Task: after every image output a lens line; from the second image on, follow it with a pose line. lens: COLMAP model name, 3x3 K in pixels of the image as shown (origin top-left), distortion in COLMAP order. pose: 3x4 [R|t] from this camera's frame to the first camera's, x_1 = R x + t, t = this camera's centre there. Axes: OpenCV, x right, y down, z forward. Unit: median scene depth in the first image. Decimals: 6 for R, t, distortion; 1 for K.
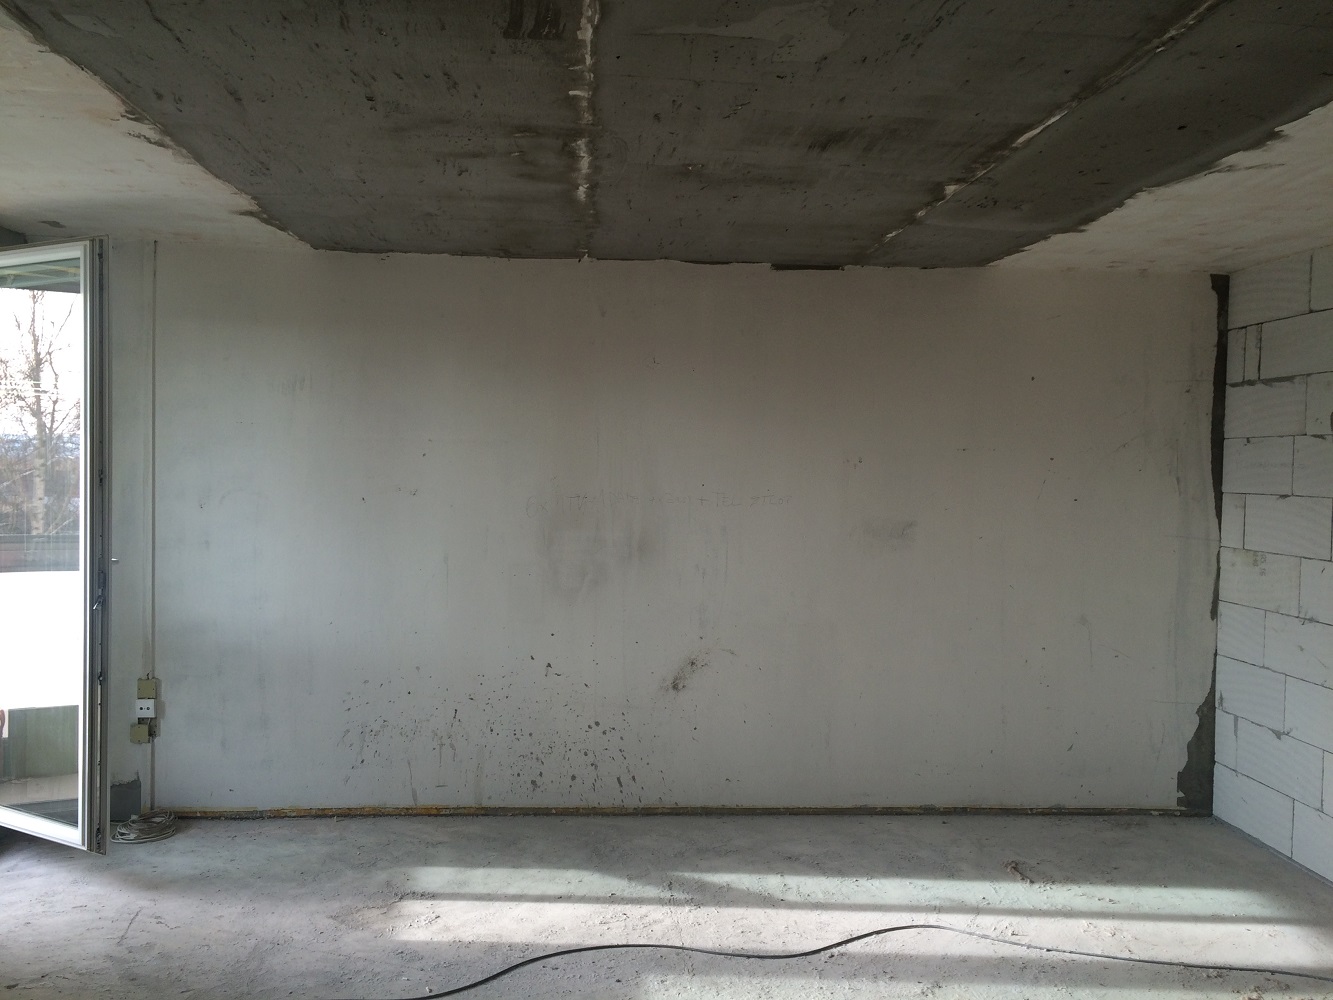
lens RADIAL K [[1153.3, 0, 666.5], [0, 1153.3, 500.0], [0, 0, 1]] dist [0.086251, -0.112252]
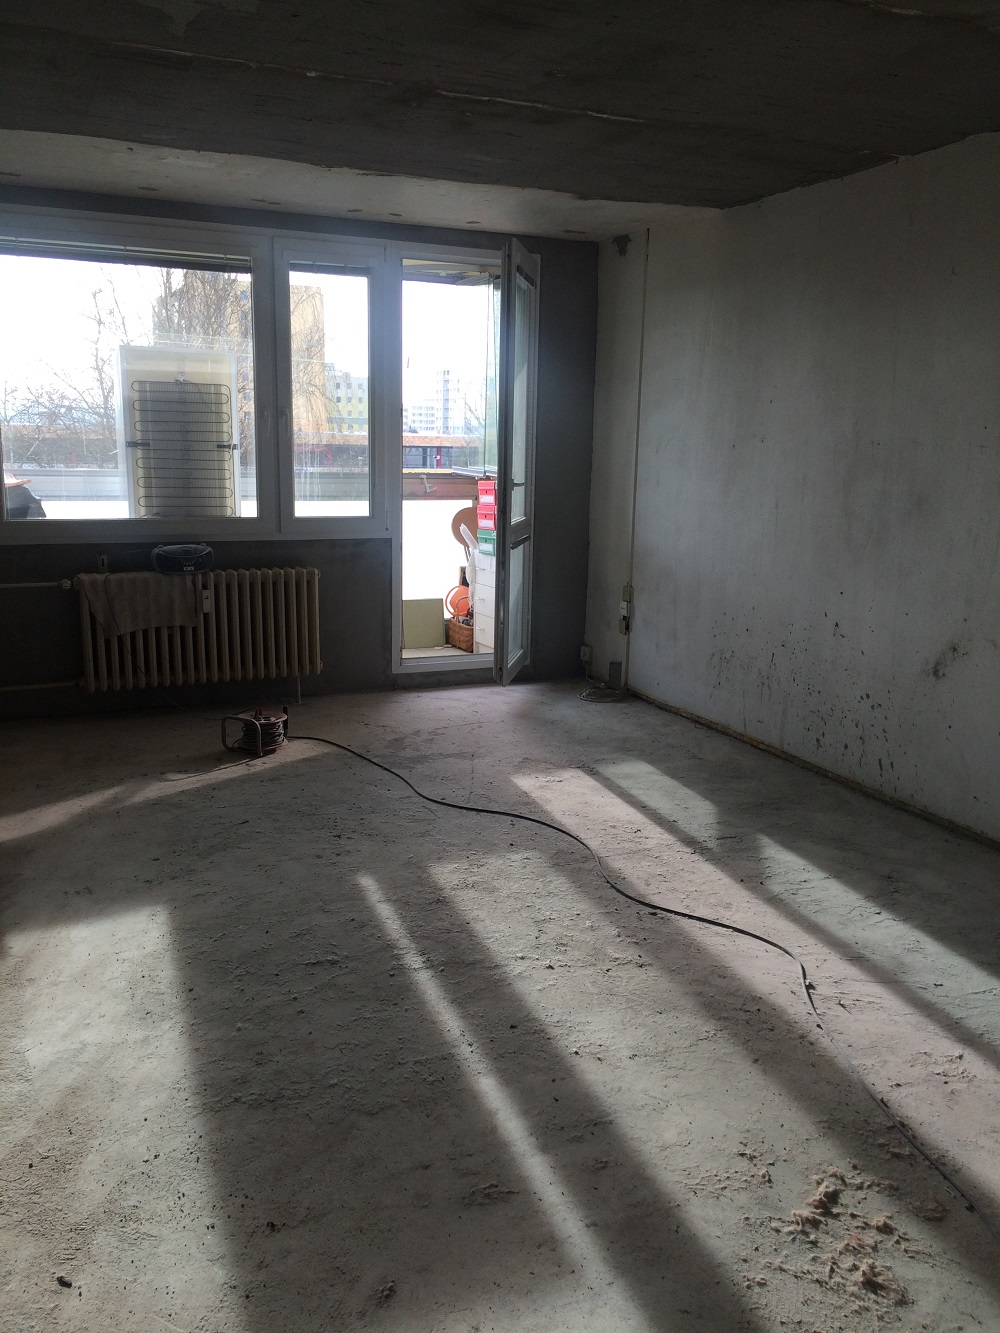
lens RADIAL K [[1153.3, 0, 506.2], [0, 1153.3, 672.7], [0, 0, 1]] dist [0.086251, -0.112252]
pose [[0.336292, 0.181171, -0.924167, 0.712217], [-0.046701, 0.983322, 0.175774, 0.027380], [0.940599, -0.015952, 0.339144, 0.430825]]
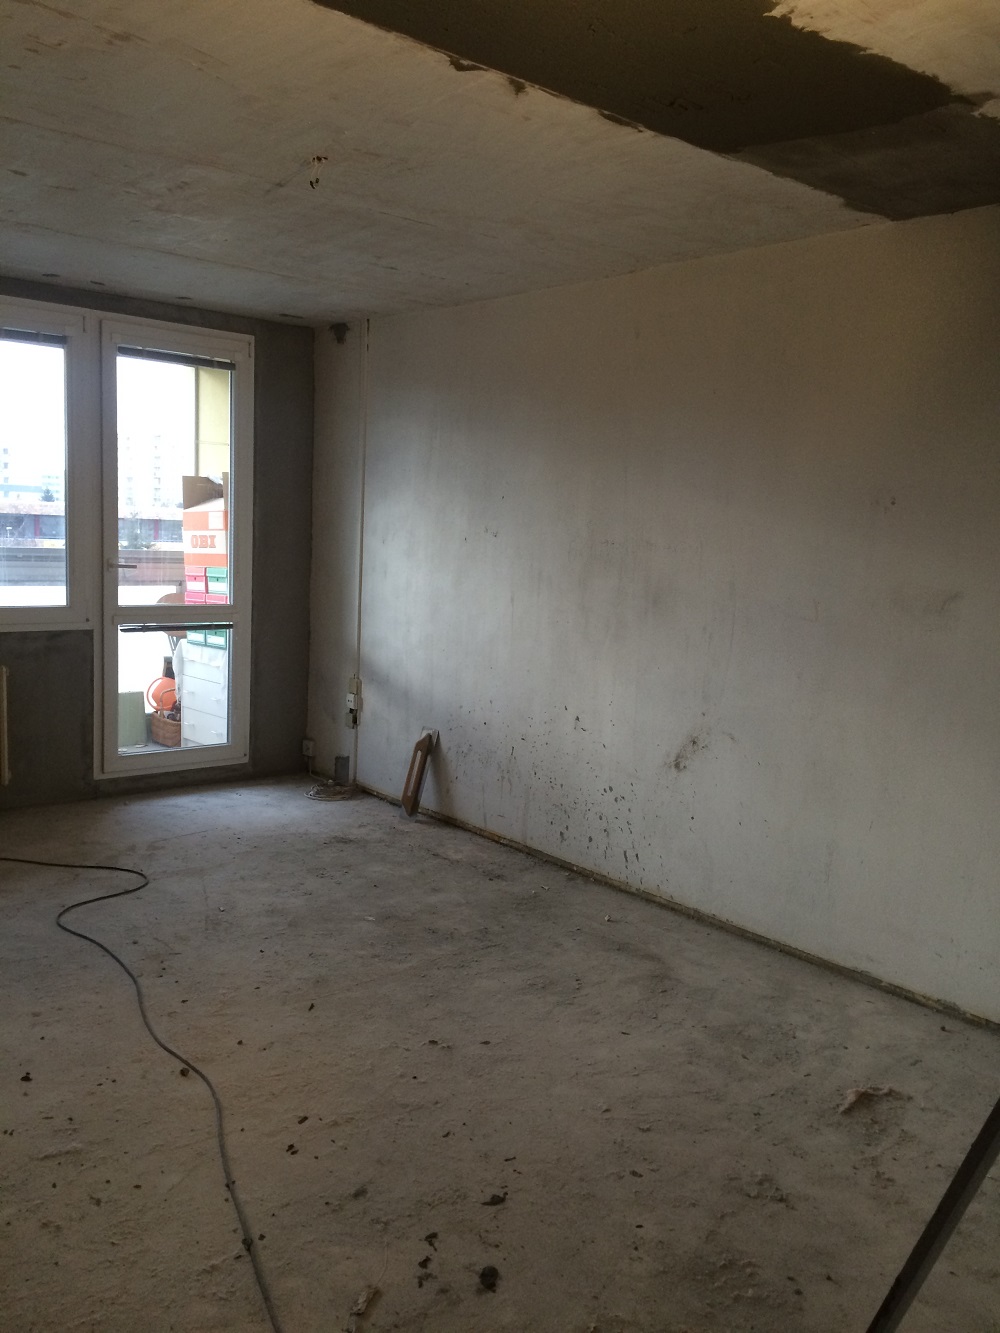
lens RADIAL K [[1153.3, 0, 506.2], [0, 1153.3, 672.7], [0, 0, 1]] dist [0.086251, -0.112252]
pose [[0.582593, 0.114441, -0.804667, 0.645626], [-0.061416, 0.993406, 0.096817, 0.016576], [0.810440, -0.006985, 0.585780, 0.400878]]
